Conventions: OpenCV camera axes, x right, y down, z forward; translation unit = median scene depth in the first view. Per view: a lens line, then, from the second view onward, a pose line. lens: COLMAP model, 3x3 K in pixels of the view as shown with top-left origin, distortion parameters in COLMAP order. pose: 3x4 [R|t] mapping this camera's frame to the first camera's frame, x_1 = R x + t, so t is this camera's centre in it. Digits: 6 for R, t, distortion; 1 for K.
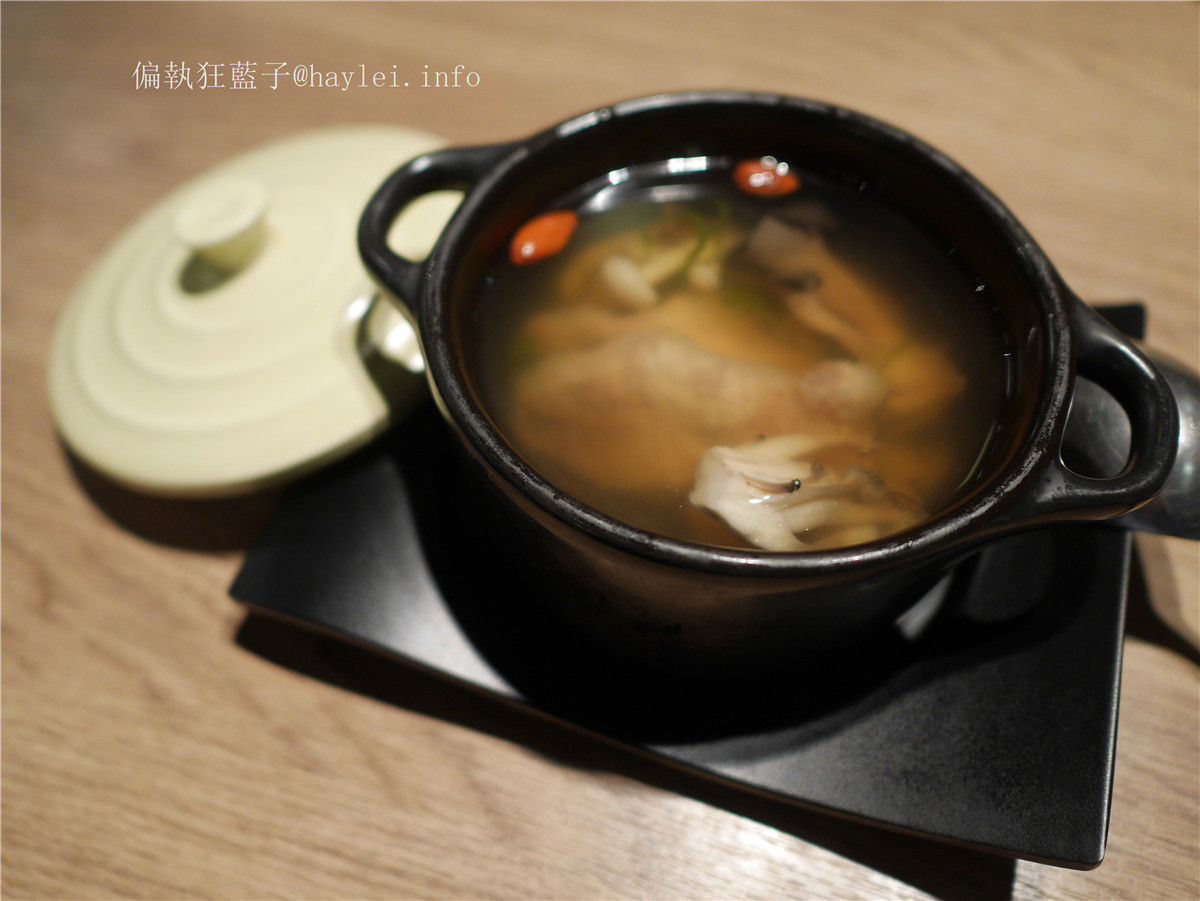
lens RADIAL K [[1032.2, 0, 599.5], [0, 1032.2, 452.1], [0, 0, 1]] dist [-0.045570, 0.045269]
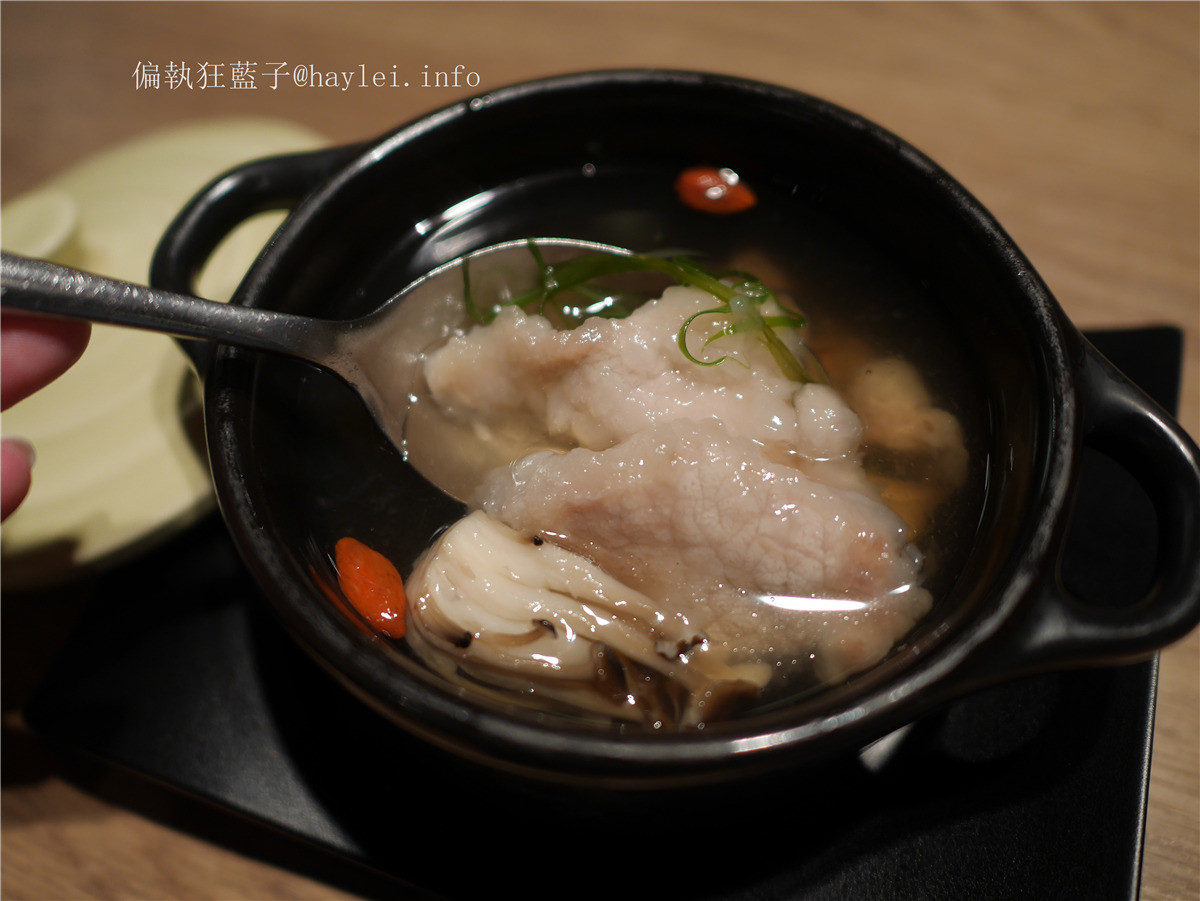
lens RADIAL K [[1032.2, 0, 601.7], [0, 1032.2, 448.8], [0, 0, 1]] dist [-0.045570, 0.045269]
pose [[0.999404, -0.013397, -0.031811, 0.131862], [0.014650, 0.999113, 0.039485, -0.105289], [0.031254, -0.039927, 0.998714, 0.234884]]
